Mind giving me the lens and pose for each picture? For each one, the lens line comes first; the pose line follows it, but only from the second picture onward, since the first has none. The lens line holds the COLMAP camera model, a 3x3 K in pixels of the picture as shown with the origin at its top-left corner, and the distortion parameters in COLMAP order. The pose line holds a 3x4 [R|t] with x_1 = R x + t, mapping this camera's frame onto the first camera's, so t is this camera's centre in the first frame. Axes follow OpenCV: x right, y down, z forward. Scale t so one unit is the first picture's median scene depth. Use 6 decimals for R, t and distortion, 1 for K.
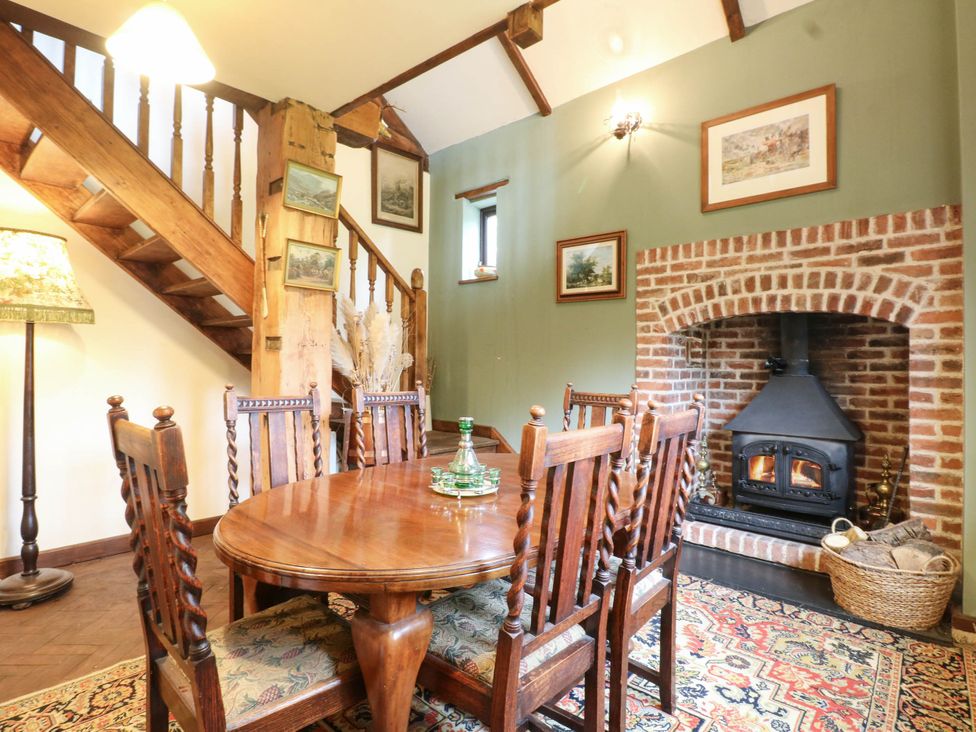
lens RADIAL K [[506.5, 0, 486.4], [0, 506.5, 361.9], [0, 0, 1]] dist [-0.004384, -0.011258]
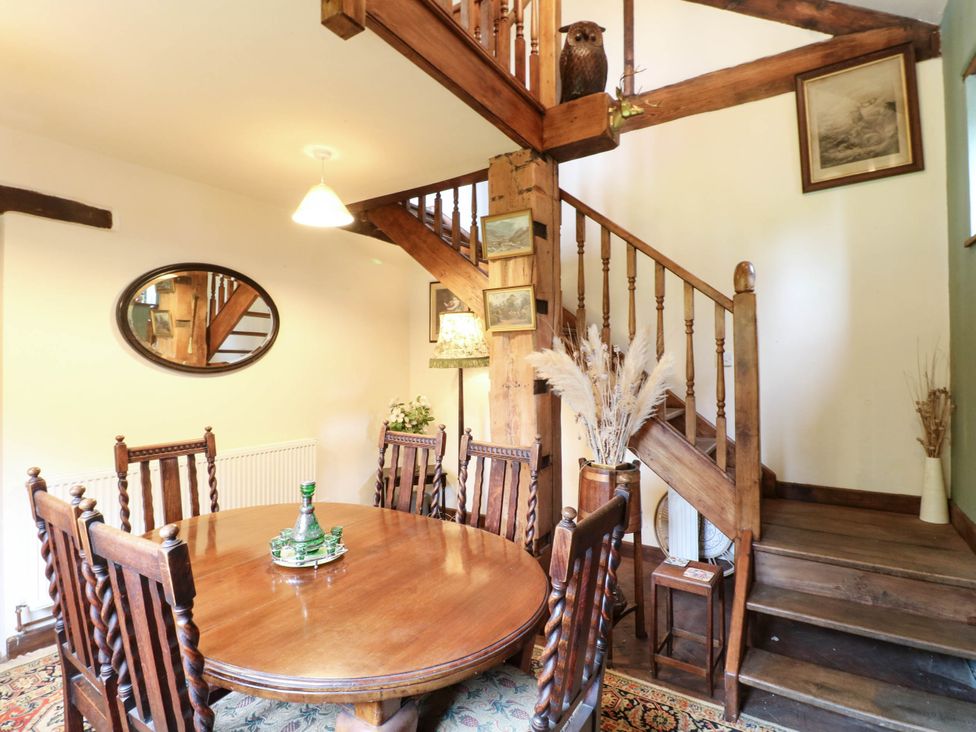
lens RADIAL K [[506.5, 0, 486.4], [0, 506.5, 361.9], [0, 0, 1]] dist [-0.004384, -0.011258]
pose [[0.132441, -0.017407, -0.991038, 0.654692], [0.009367, 0.999823, -0.016310, -0.065616], [0.991147, -0.007123, 0.132581, 0.812855]]
